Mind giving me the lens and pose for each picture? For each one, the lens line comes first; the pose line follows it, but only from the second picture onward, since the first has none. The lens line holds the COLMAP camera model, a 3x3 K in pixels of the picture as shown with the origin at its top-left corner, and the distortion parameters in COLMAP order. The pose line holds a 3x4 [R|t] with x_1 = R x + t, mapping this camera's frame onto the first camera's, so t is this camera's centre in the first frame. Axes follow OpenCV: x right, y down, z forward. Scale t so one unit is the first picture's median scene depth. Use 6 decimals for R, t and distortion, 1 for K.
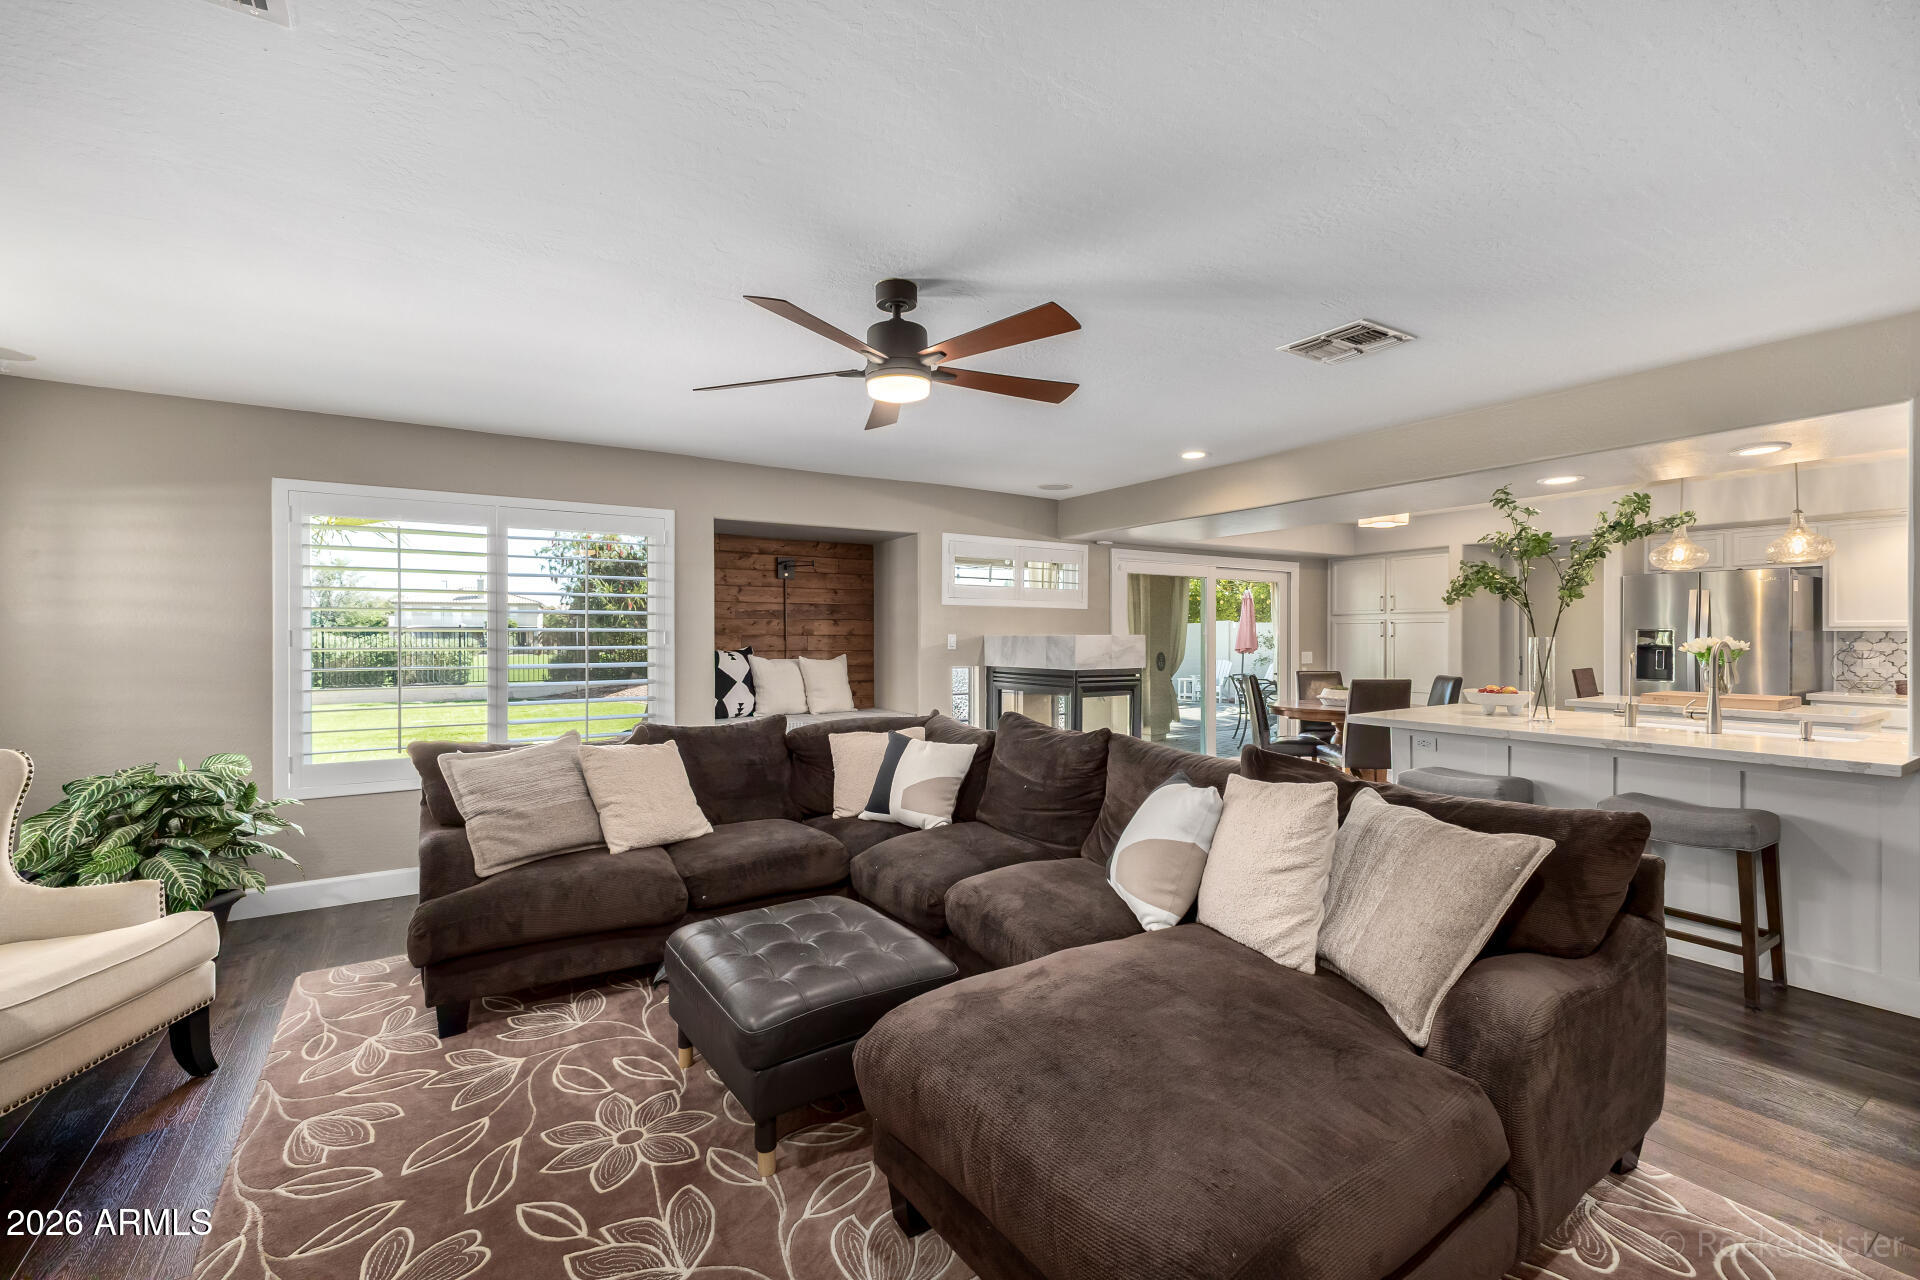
lens RADIAL K [[828.6, 0, 960.0], [0, 828.6, 640.0], [0, 0, 1]] dist [0.008428, -0.000105]
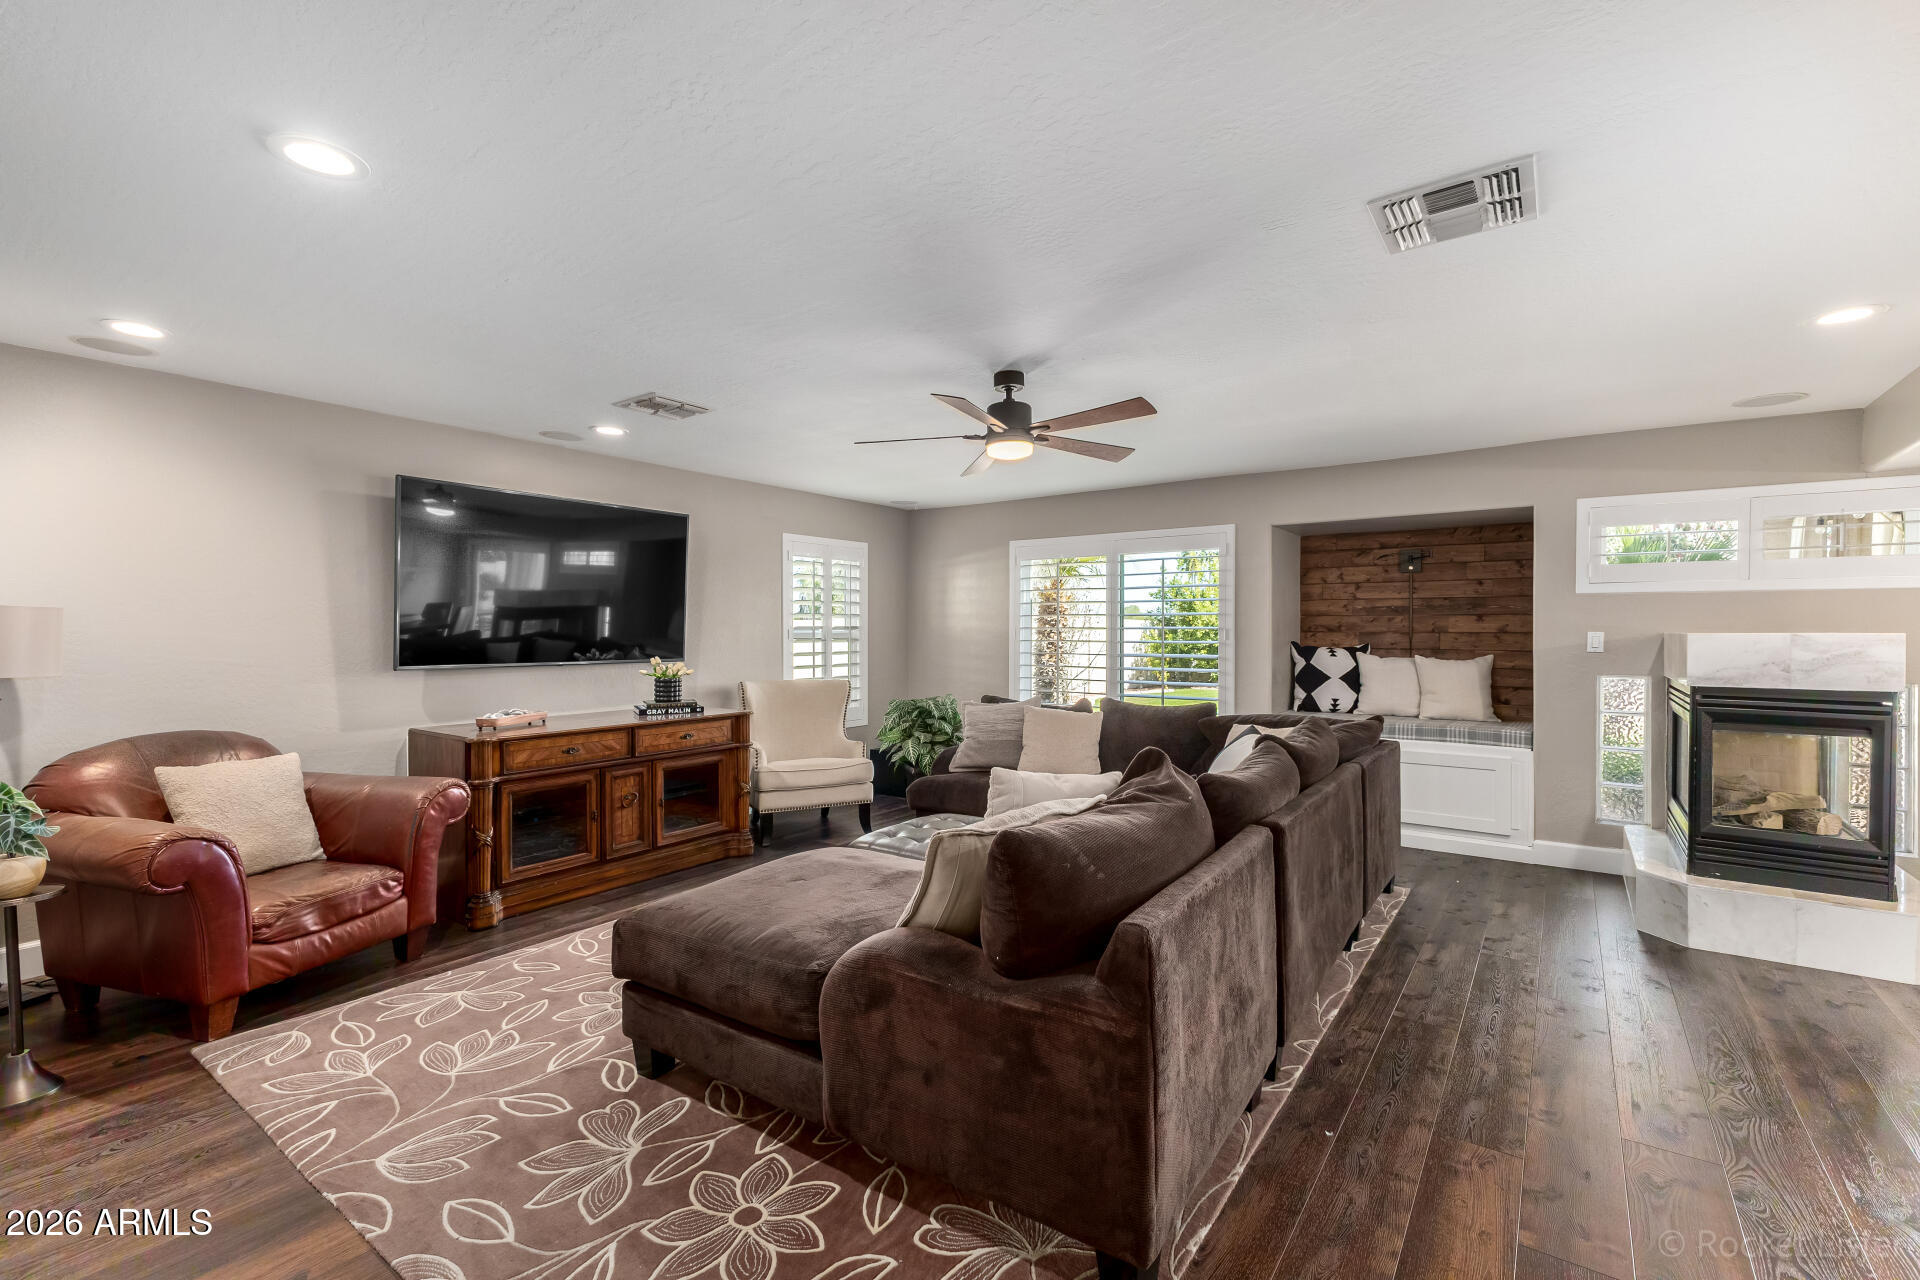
lens RADIAL K [[838.7, 0, 960.0], [0, 838.7, 640.0], [0, 0, 1]] dist [0.002509, -0.000135]
pose [[0.352763, 0.010020, -0.935659, 0.514536], [-0.006547, 0.999945, 0.008240, -0.001830], [0.935690, 0.003218, 0.352809, 0.193640]]
